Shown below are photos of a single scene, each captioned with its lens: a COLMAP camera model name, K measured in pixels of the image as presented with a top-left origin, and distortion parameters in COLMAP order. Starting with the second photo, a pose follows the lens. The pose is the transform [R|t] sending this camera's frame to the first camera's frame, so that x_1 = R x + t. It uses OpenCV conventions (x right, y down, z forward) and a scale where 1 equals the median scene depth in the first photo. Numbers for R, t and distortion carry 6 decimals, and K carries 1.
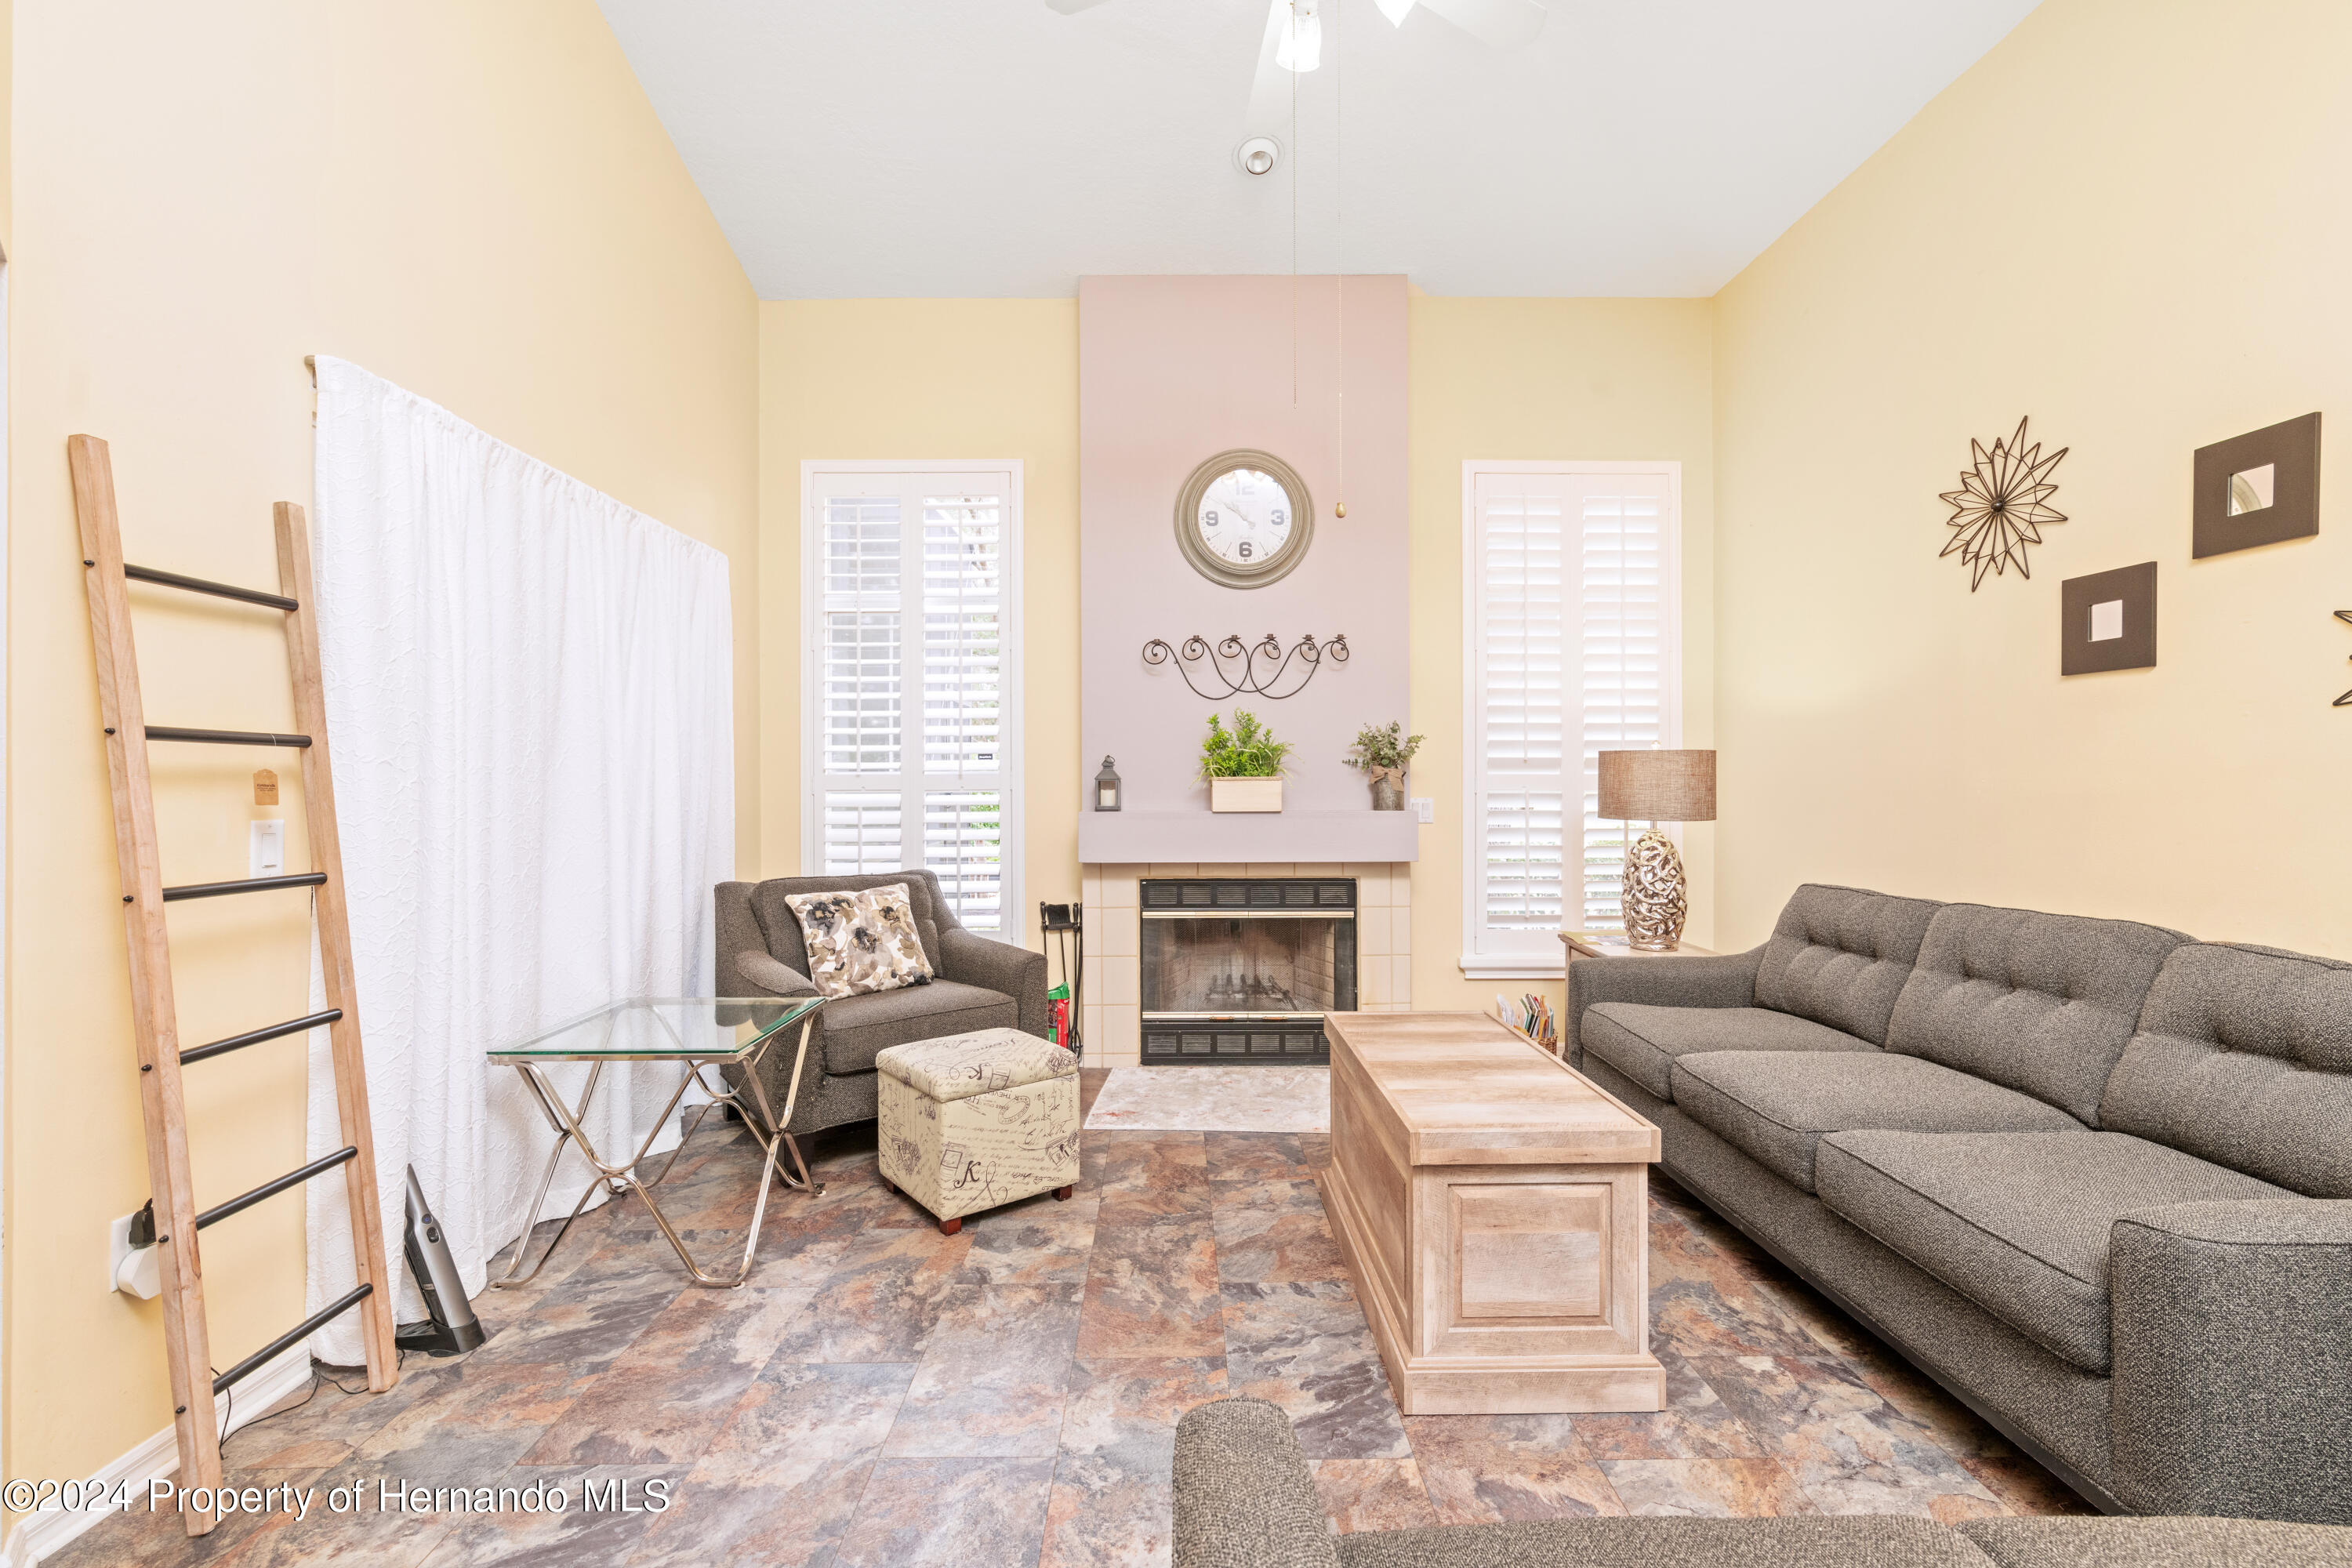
lens RADIAL K [[1023.2, 0, 1177.2], [0, 1023.2, 779.1], [0, 0, 1]] dist [-0.002570, 0.000175]
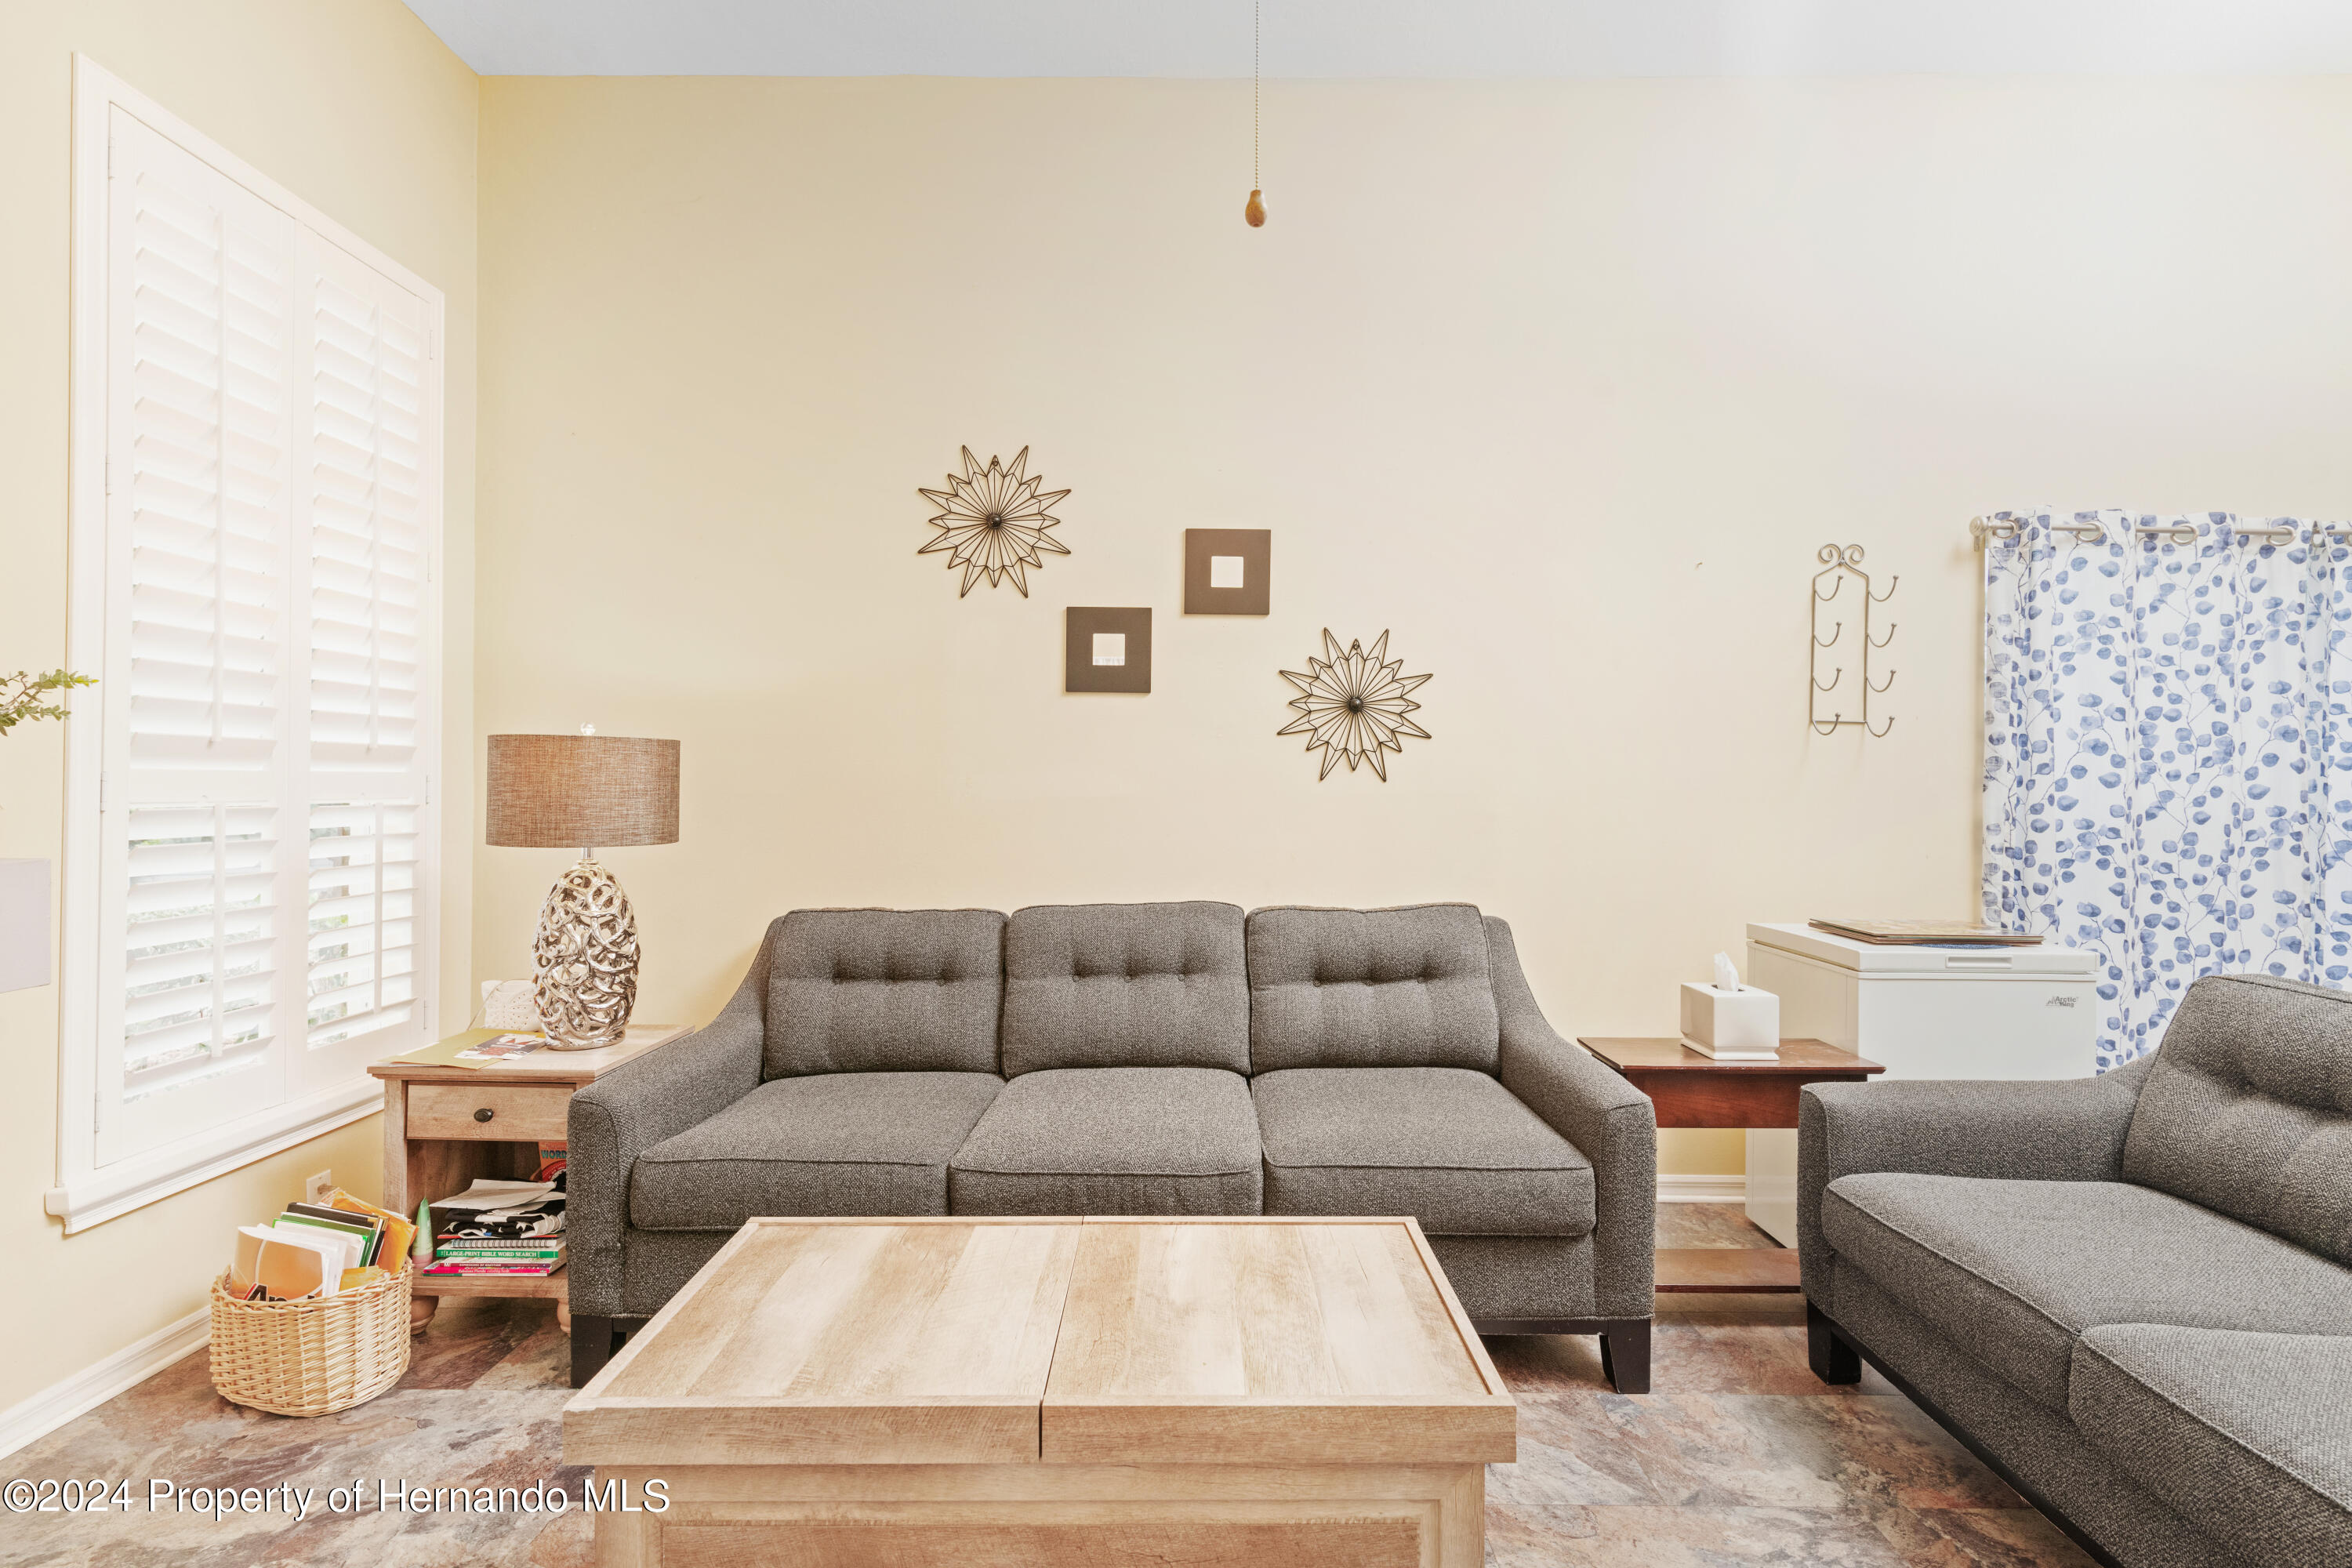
lens RADIAL K [[1023.2, 0, 1183.6], [0, 1023.2, 779.8], [0, 0, 1]] dist [-0.002570, 0.000175]
pose [[0.014025, 0.004703, 0.999891, -0.256155], [-0.005677, 0.999973, -0.004624, -0.000291], [-0.999886, -0.005611, 0.014051, 0.869785]]
